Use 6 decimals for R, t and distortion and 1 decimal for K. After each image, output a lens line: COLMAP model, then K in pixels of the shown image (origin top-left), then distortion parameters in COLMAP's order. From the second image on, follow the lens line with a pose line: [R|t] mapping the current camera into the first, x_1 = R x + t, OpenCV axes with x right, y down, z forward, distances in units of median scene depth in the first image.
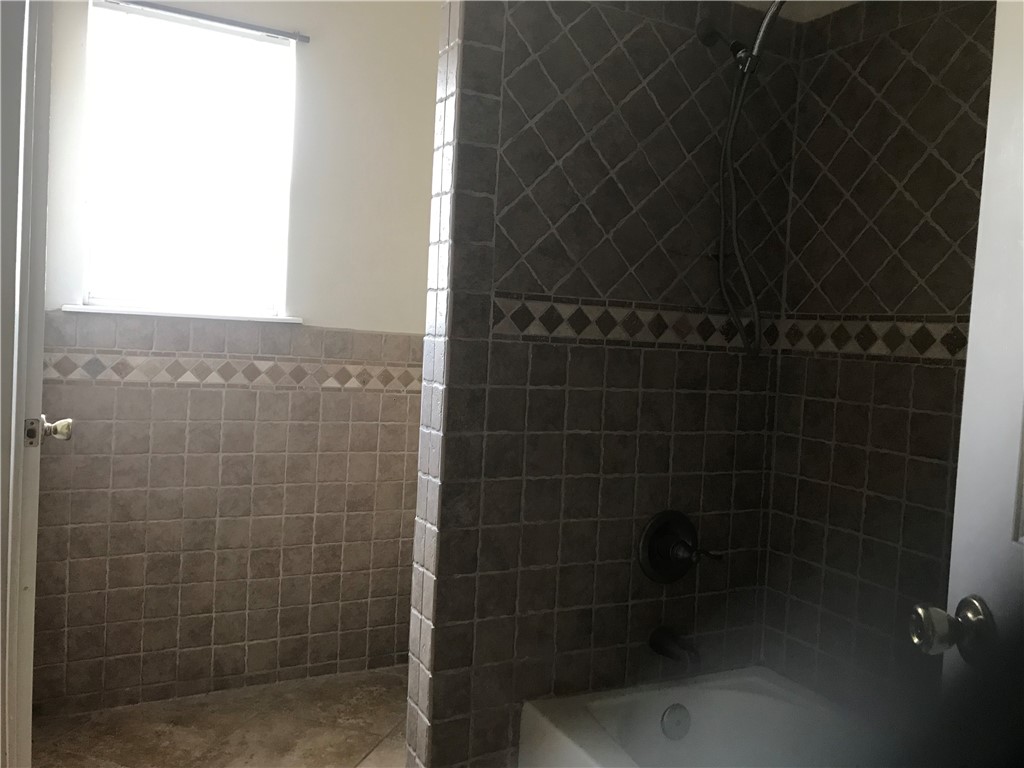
lens RADIAL K [[837.5, 0, 511.2], [0, 837.5, 376.1], [0, 0, 1]] dist [0.051902, -0.039200]
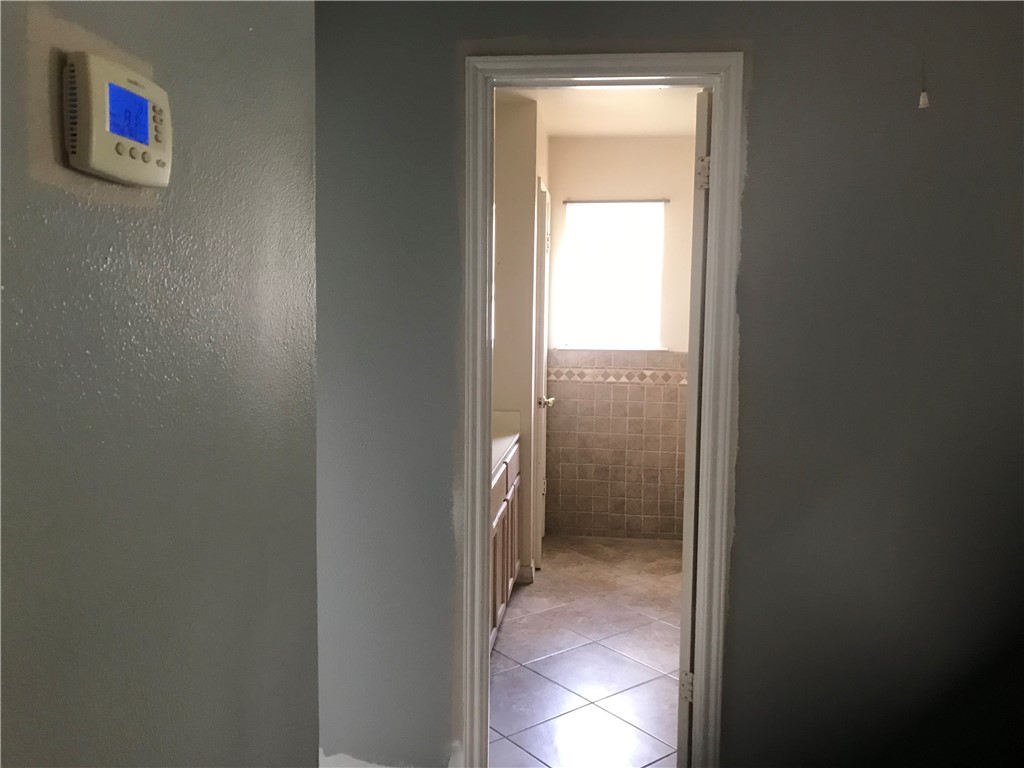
lens RADIAL K [[837.5, 0, 511.5], [0, 837.5, 382.9], [0, 0, 1]] dist [0.051902, -0.039200]
pose [[0.826642, 0.010172, -0.562636, 0.576524], [0.004270, 0.999694, 0.024348, -0.040924], [0.562712, -0.022530, 0.826346, -0.835979]]
